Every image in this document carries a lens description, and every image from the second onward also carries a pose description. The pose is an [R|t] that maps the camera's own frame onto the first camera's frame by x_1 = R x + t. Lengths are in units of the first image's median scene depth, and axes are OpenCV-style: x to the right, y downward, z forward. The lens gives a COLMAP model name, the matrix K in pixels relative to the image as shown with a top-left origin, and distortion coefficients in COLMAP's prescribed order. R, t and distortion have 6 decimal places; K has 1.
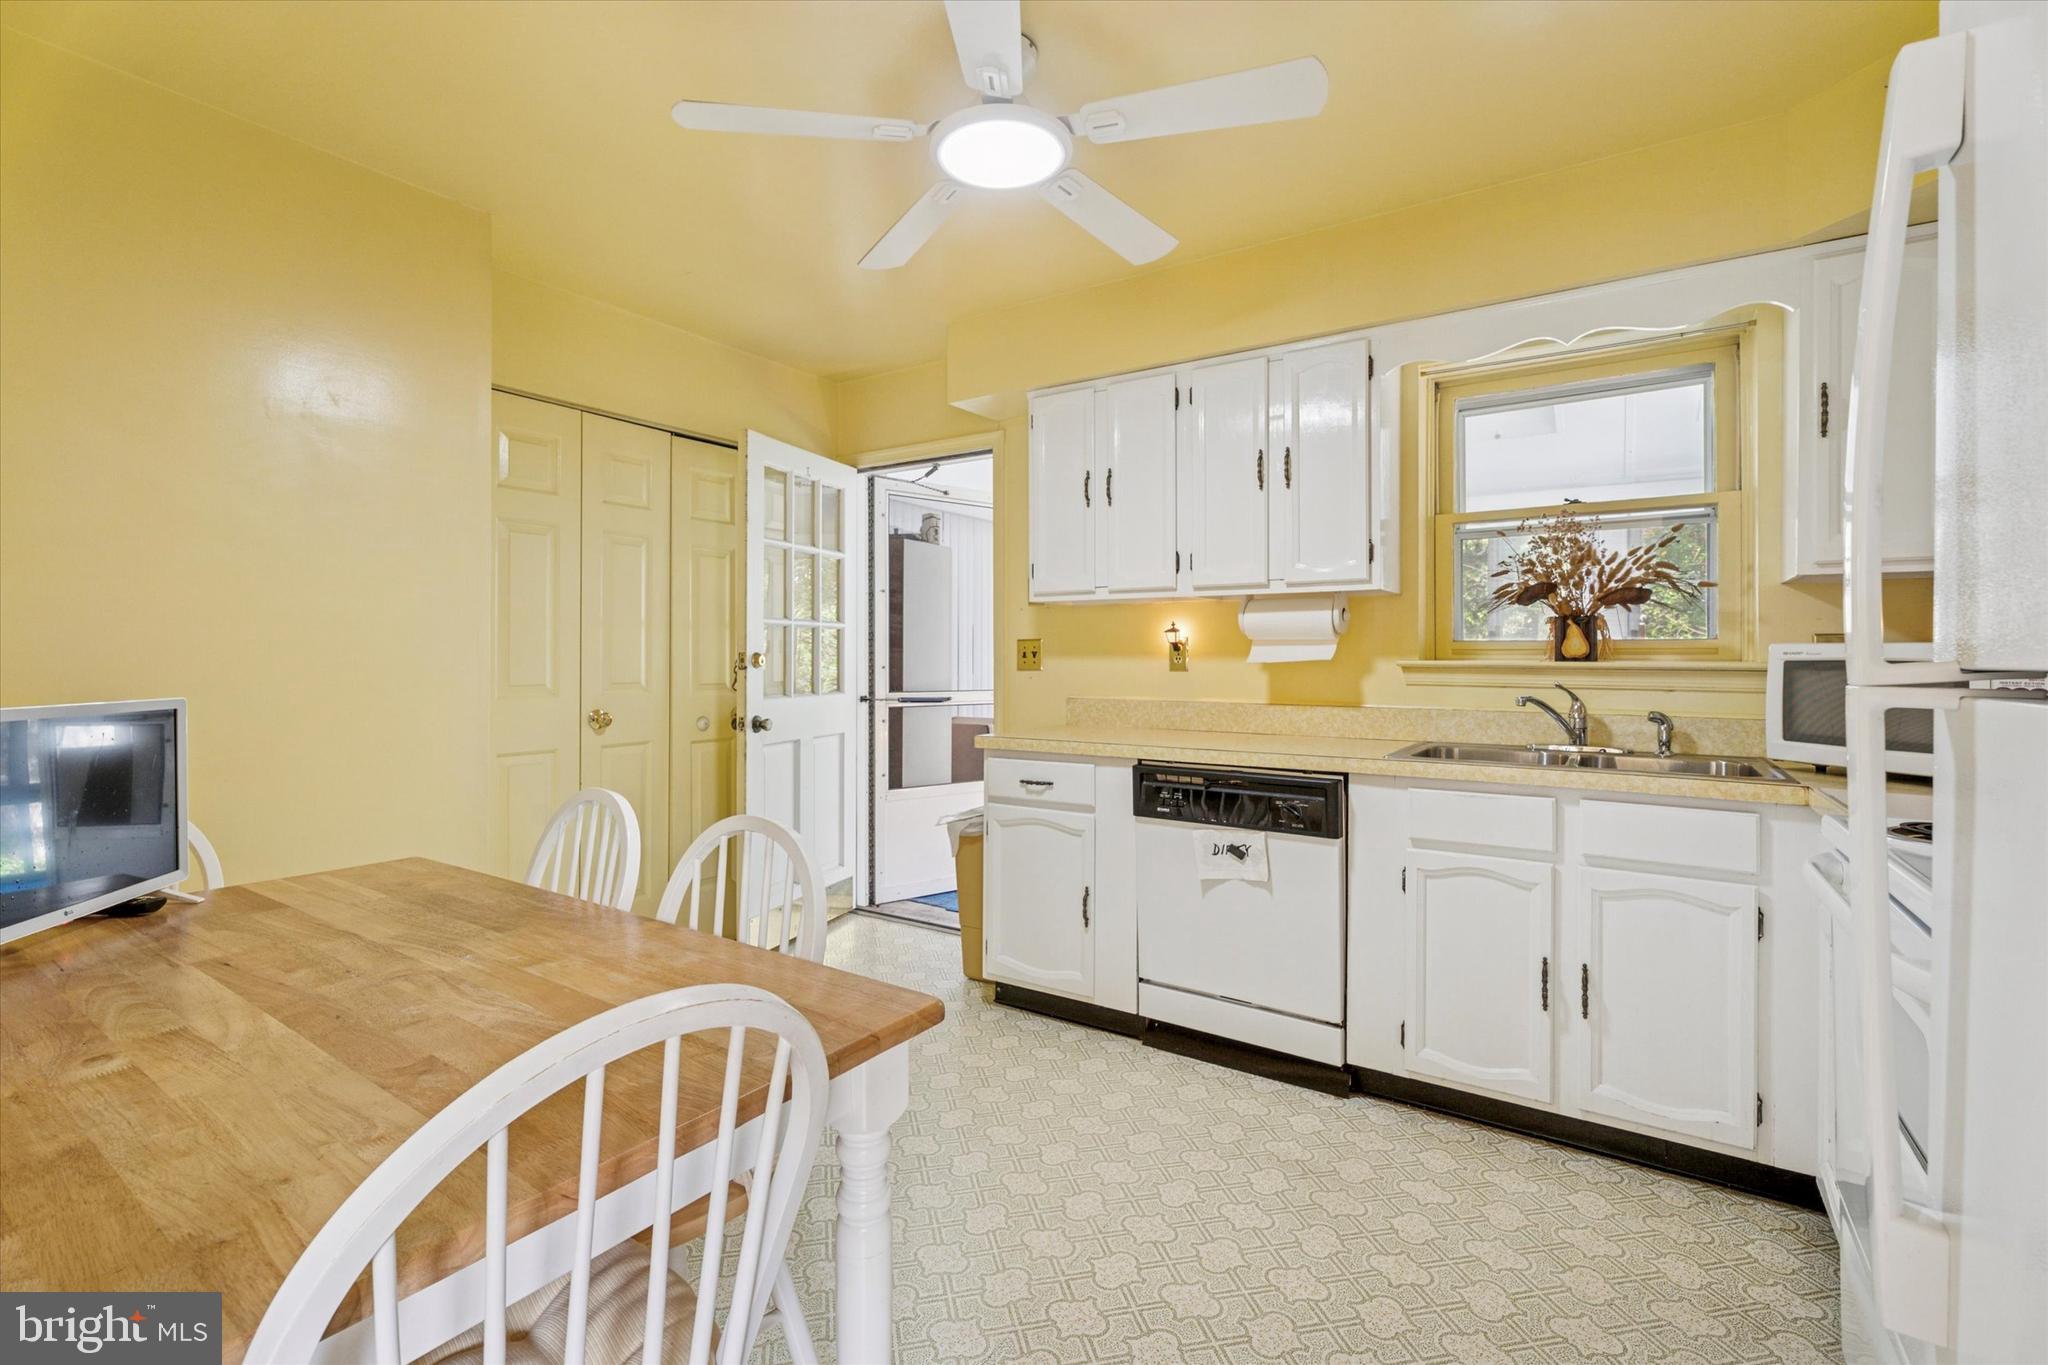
lens RADIAL K [[939.3, 0, 1003.5], [0, 939.3, 649.7], [0, 0, 1]] dist [0.004820, 0.000139]
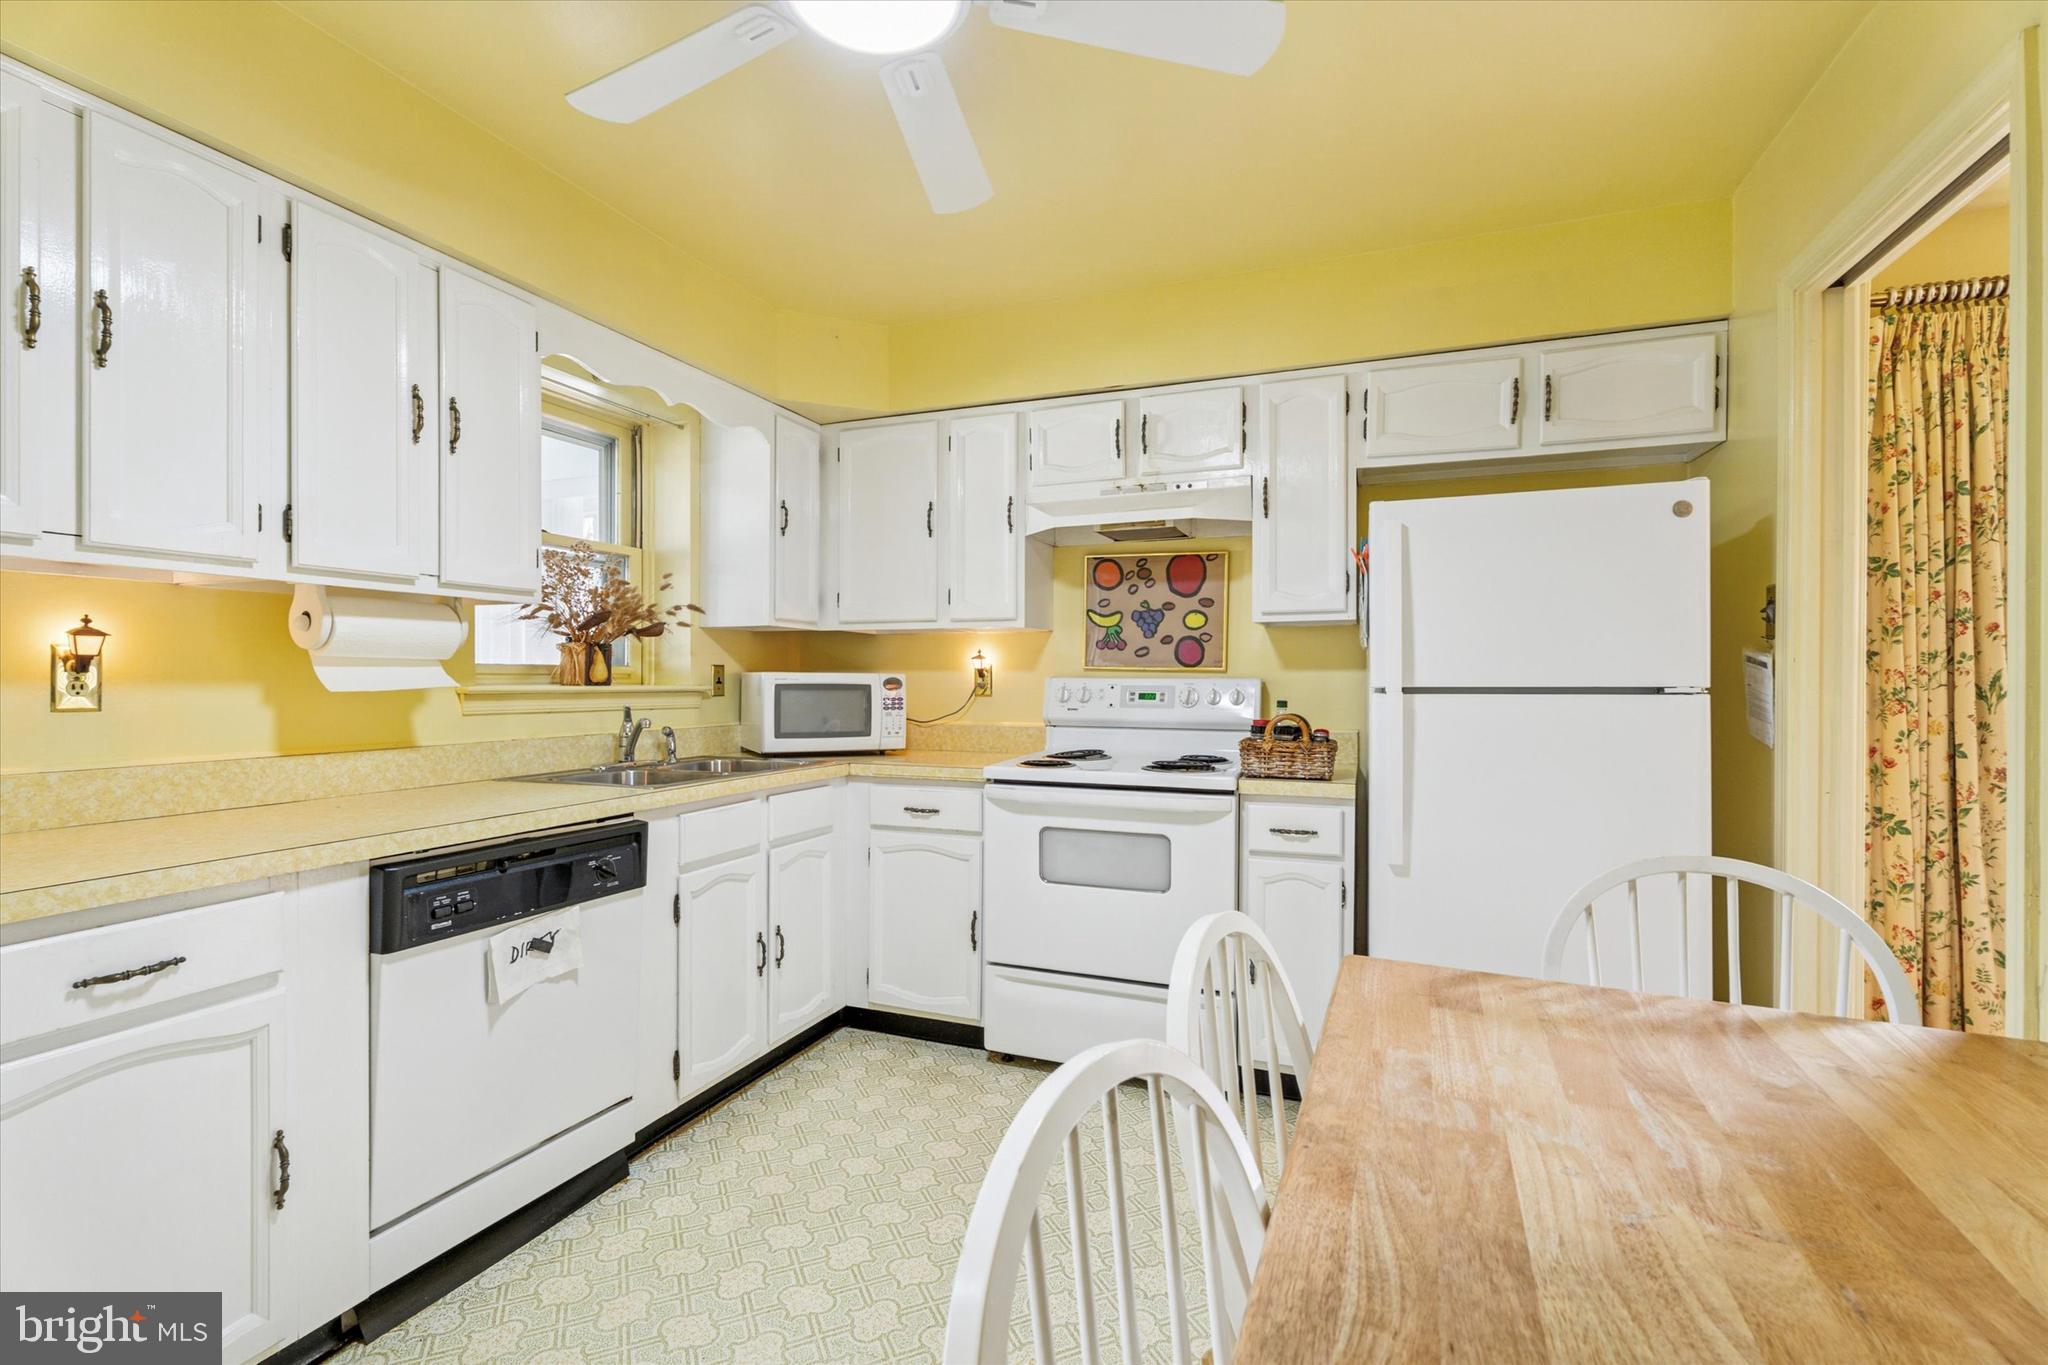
lens RADIAL K [[939.3, 0, 1018.1], [0, 939.3, 682.8], [0, 0, 1]] dist [0.004820, 0.000139]
pose [[-0.228986, -0.004229, 0.973420, -0.558482], [-0.007843, 0.999966, 0.002499, 0.003039], [-0.973398, -0.007062, -0.229012, 0.803664]]
